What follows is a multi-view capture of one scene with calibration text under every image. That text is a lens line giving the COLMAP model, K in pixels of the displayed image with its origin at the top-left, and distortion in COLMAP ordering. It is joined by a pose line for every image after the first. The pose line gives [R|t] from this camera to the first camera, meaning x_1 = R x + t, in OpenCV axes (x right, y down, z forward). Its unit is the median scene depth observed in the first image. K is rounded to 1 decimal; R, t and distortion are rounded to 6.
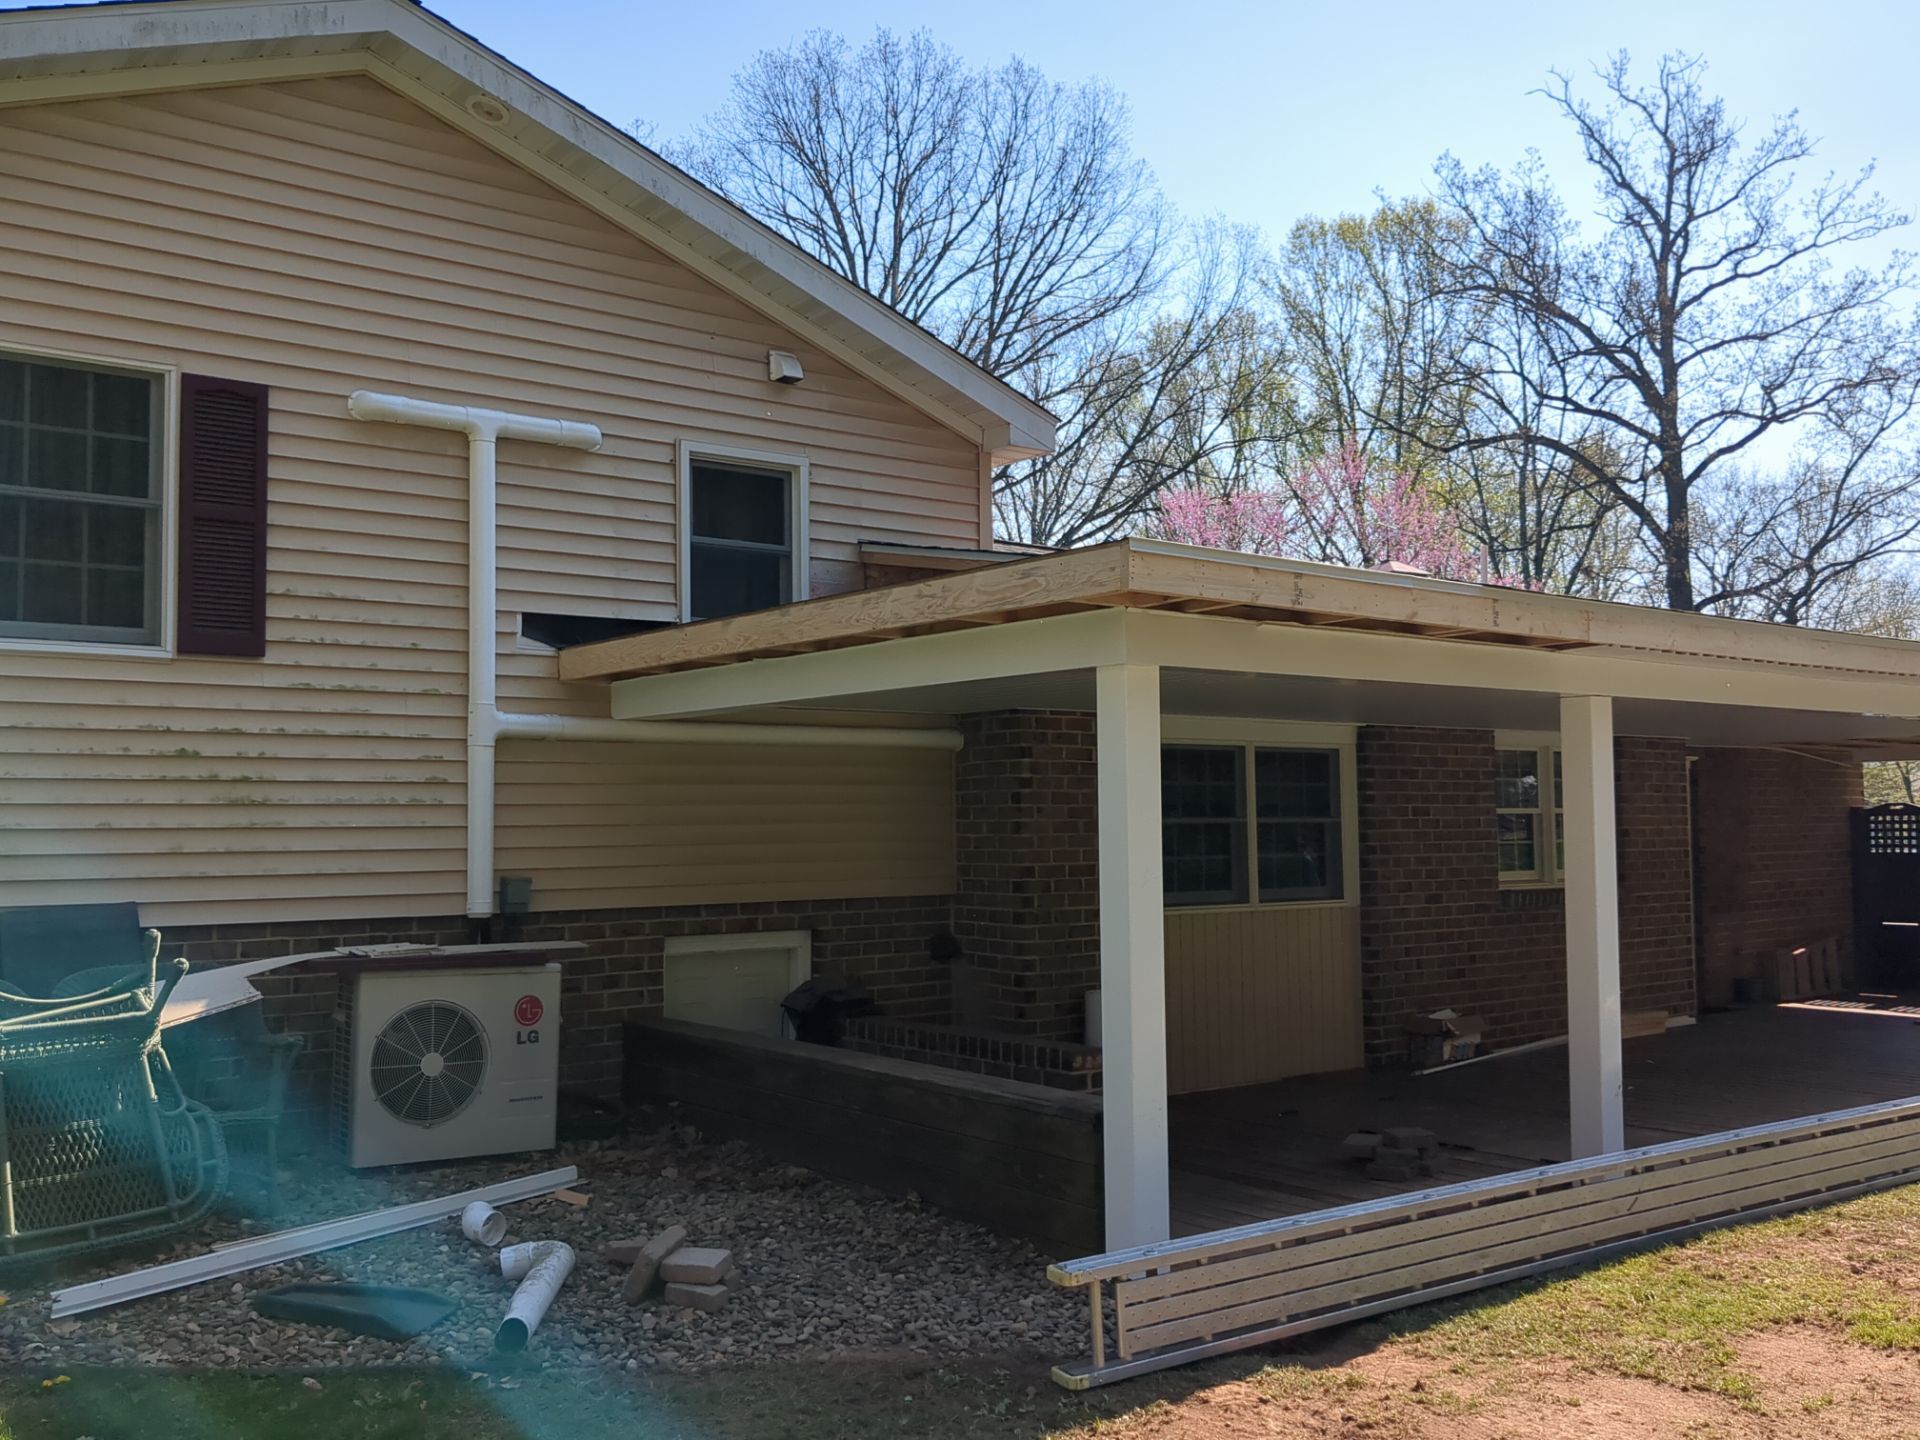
lens RADIAL K [[1783.7, 0, 959.3], [0, 1783.7, 727.3], [0, 0, 1]] dist [0.033817, 0.000000]
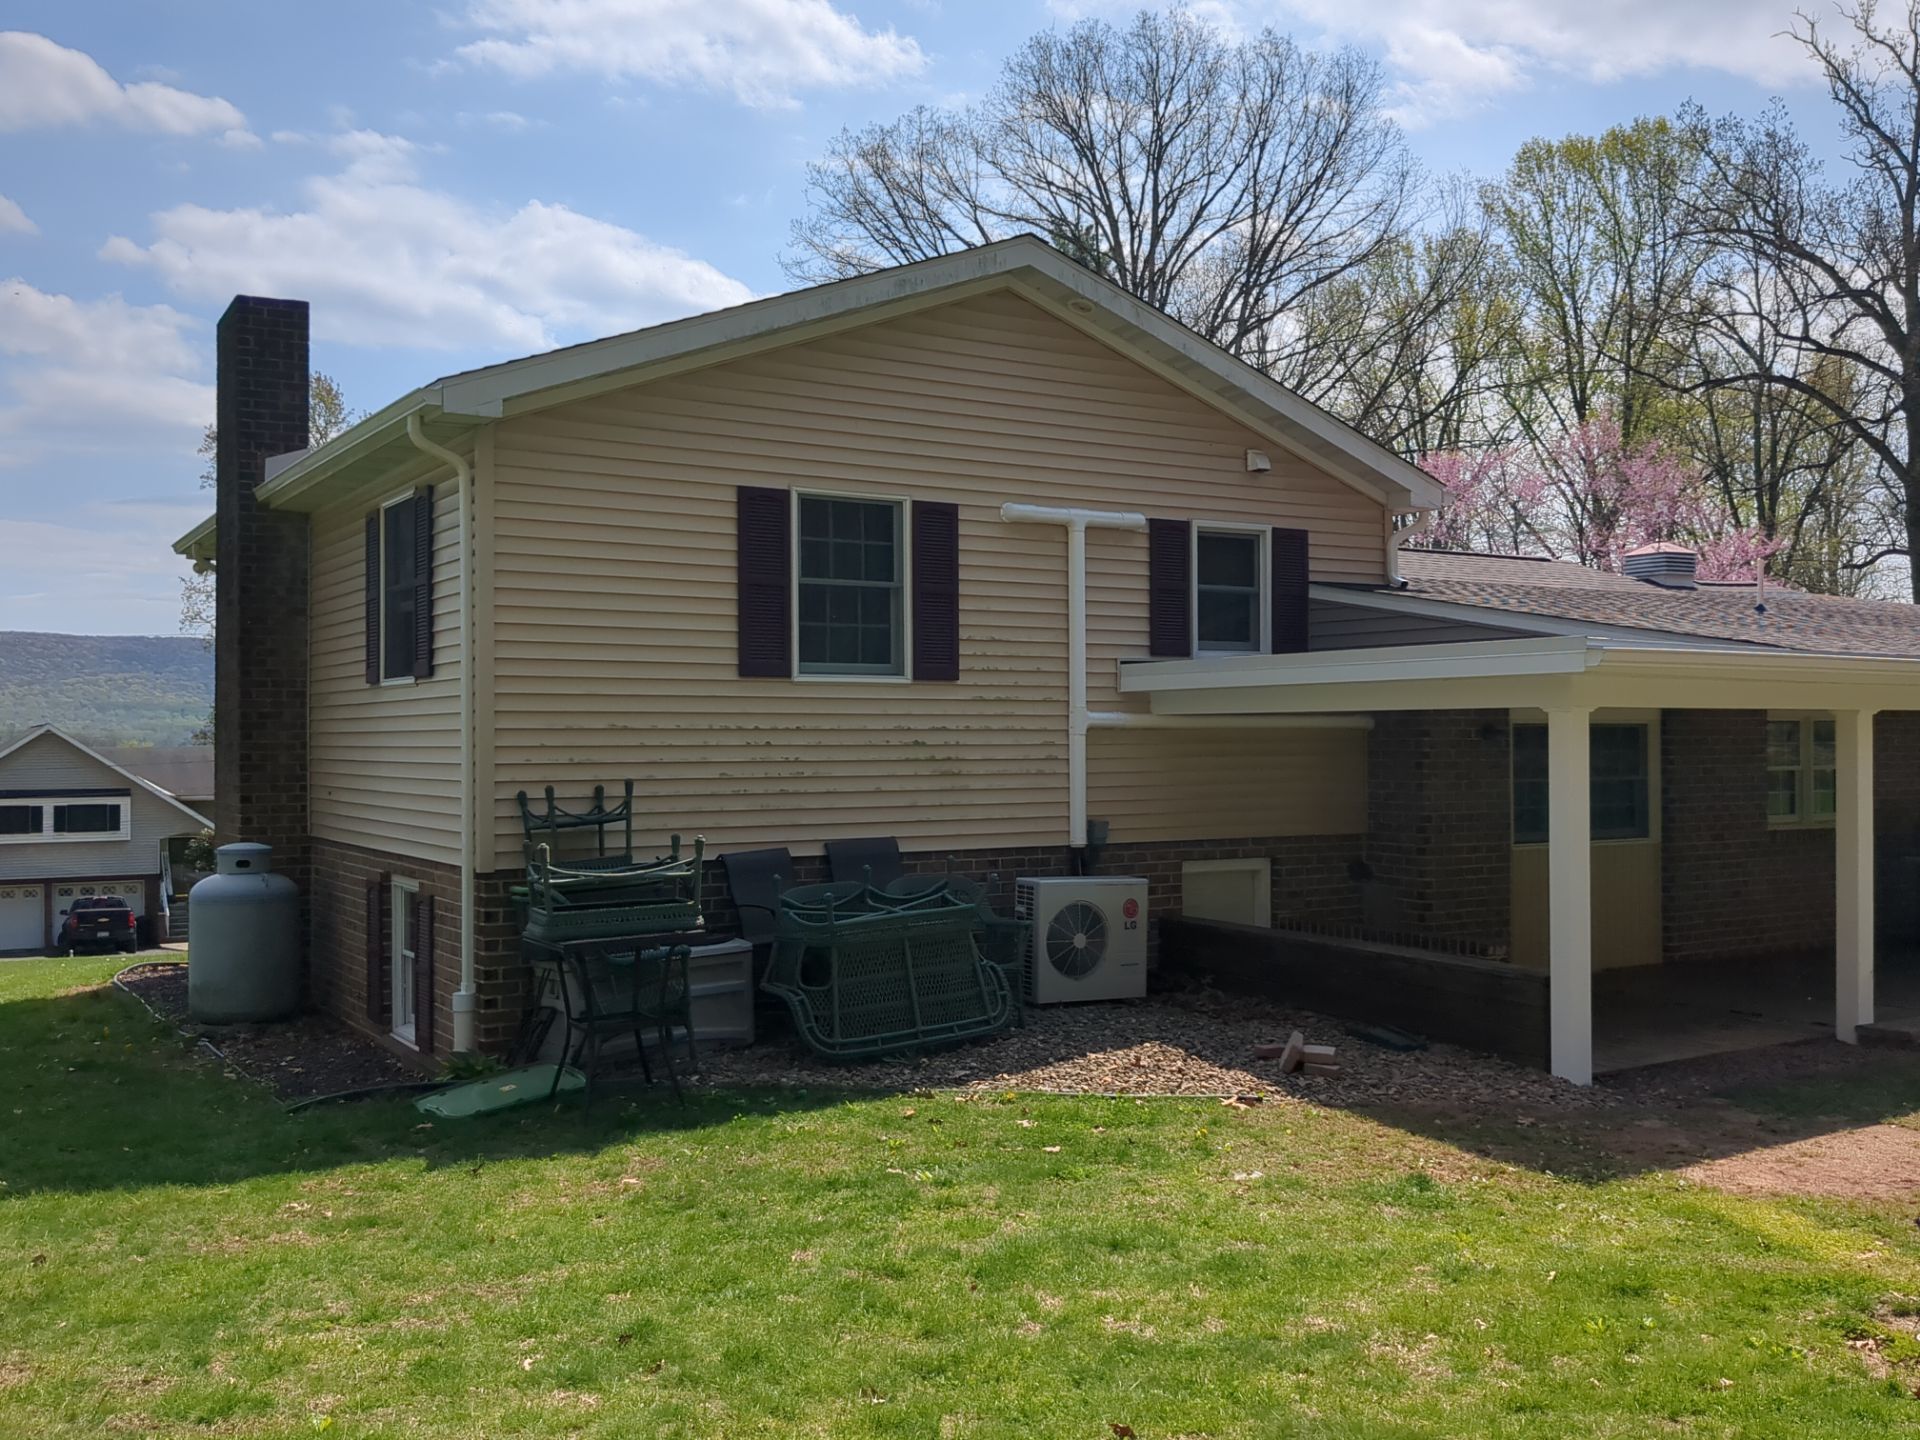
lens RADIAL K [[1783.7, 0, 963.9], [0, 1783.7, 698.7], [0, 0, 1]] dist [0.033817, 0.000000]
pose [[0.994537, 0.002946, -0.104341, -0.151794], [0.000622, 0.999417, 0.034146, -0.052140], [0.104381, -0.034024, 0.993955, -0.371109]]
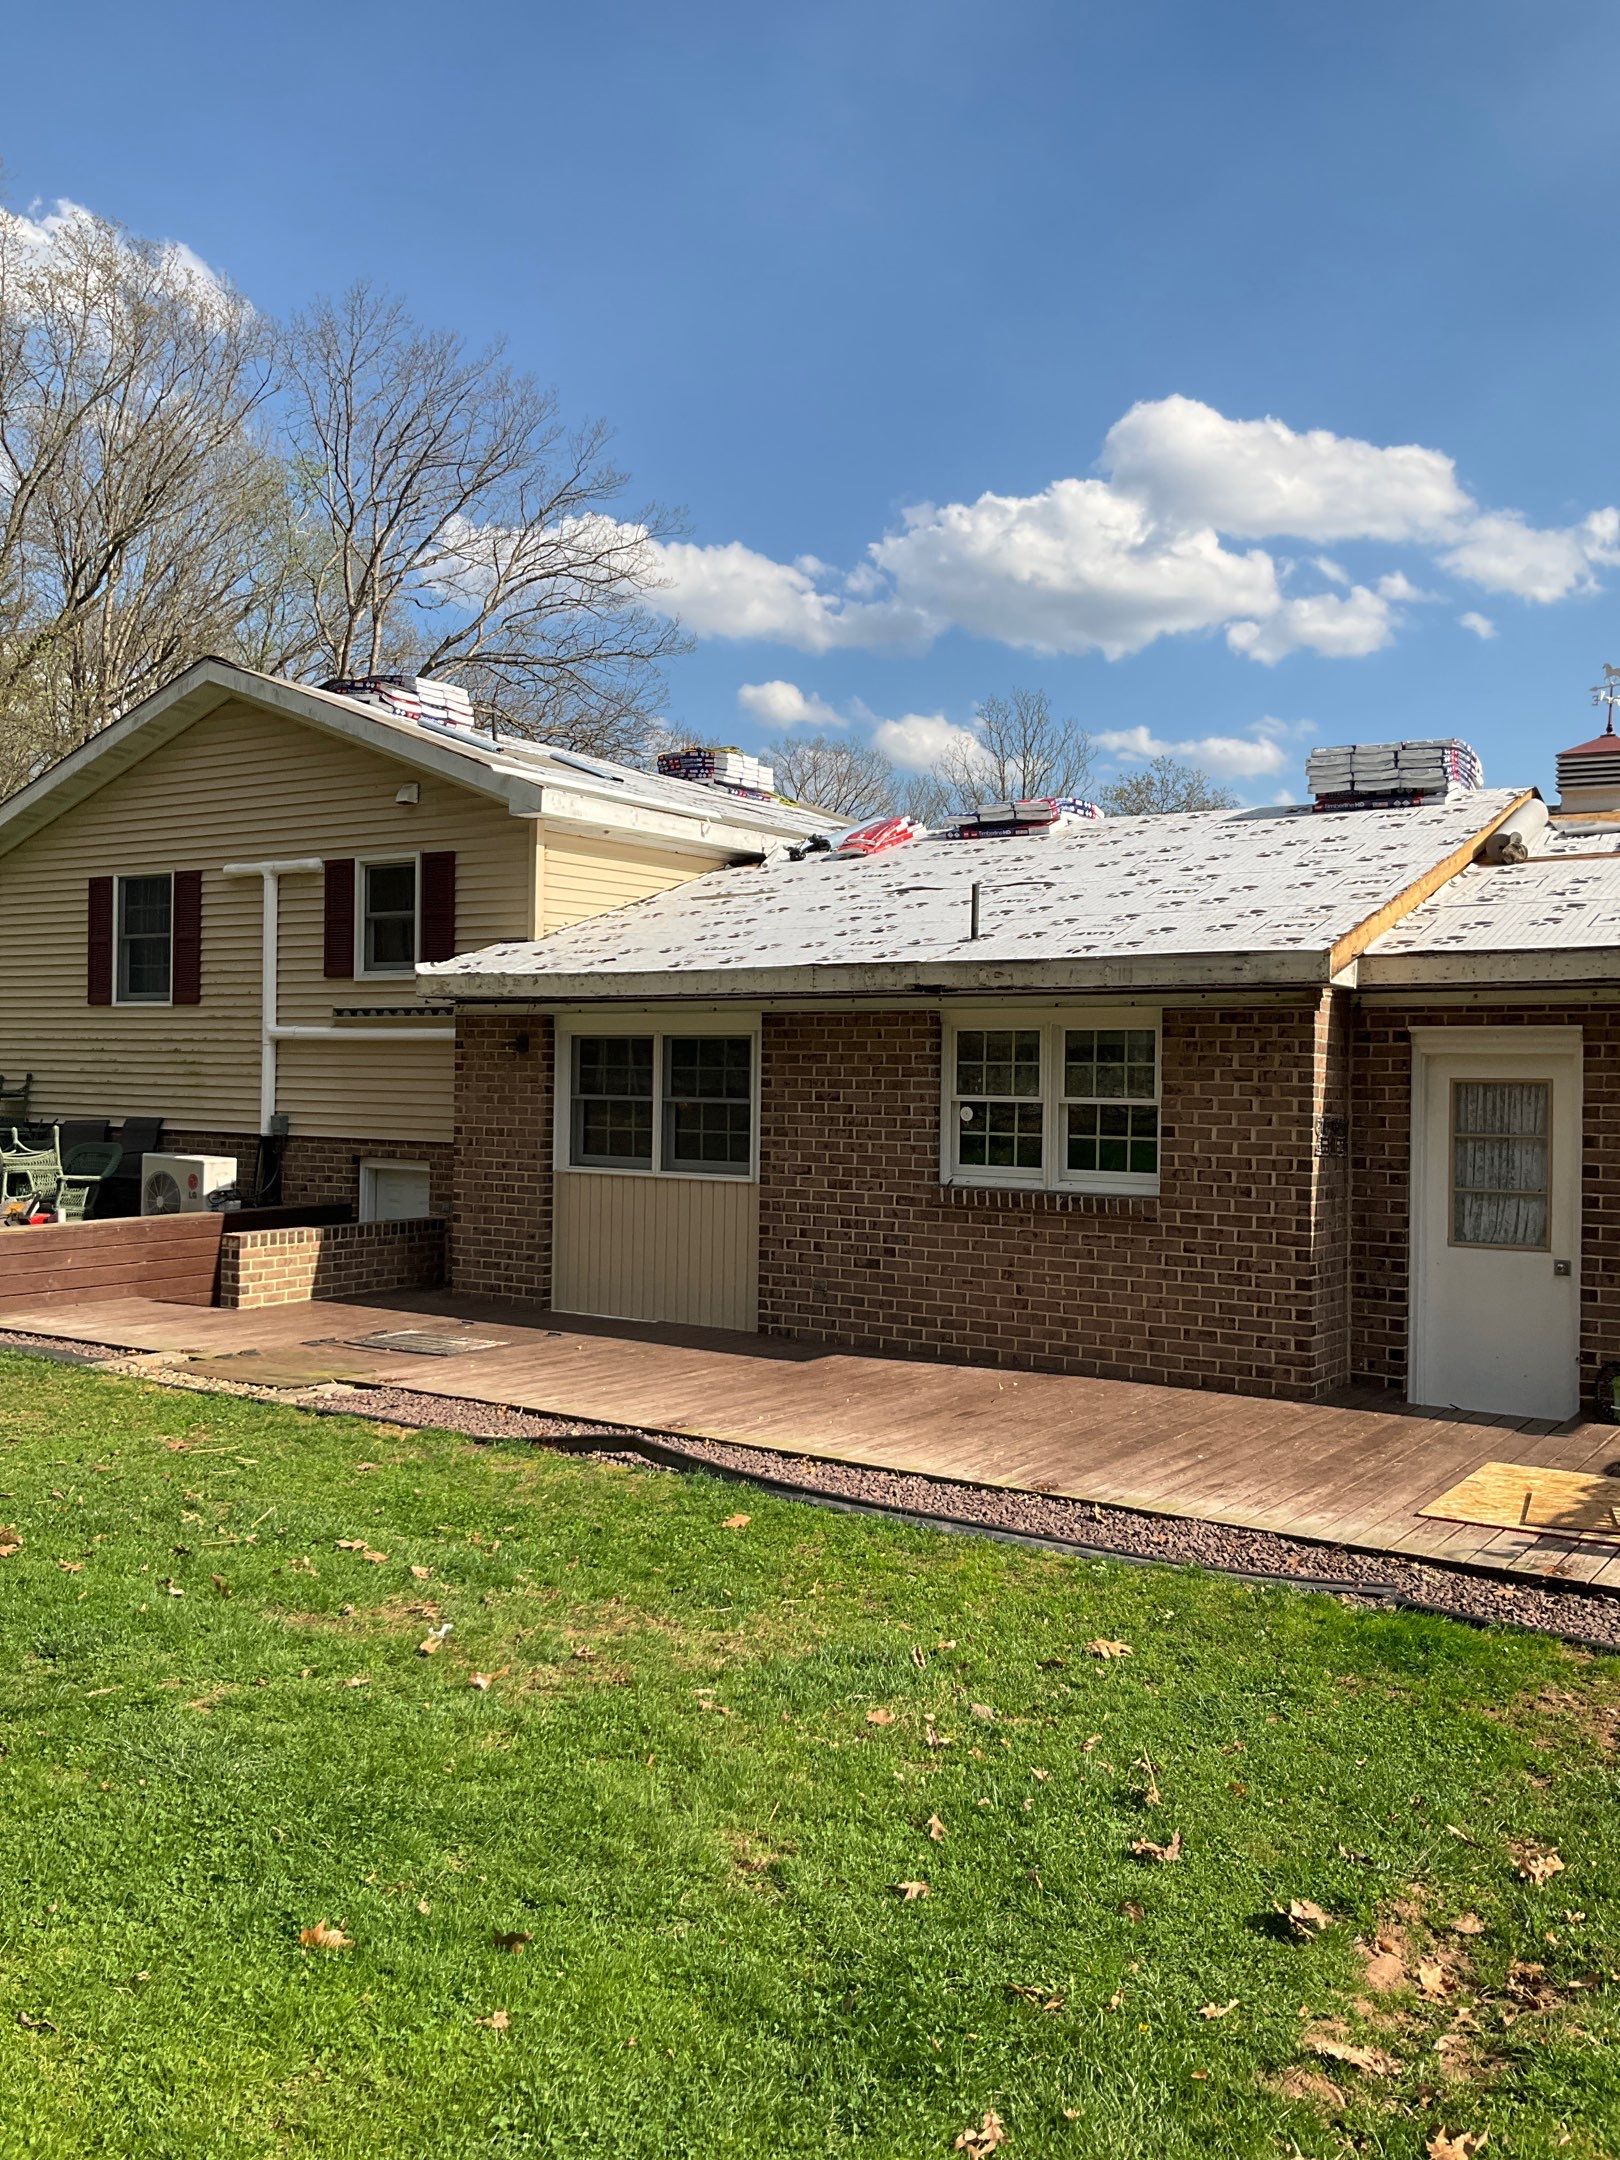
lens RADIAL K [[1831.2, 0, 791.7], [0, 1831.2, 1080.5], [0, 0, 1]] dist [0.066966, -0.017628]
pose [[0.294525, 0.018970, -0.955456, 1.271945], [0.036651, 0.998843, 0.031129, 0.006122], [0.954941, -0.044186, 0.293489, 0.704030]]
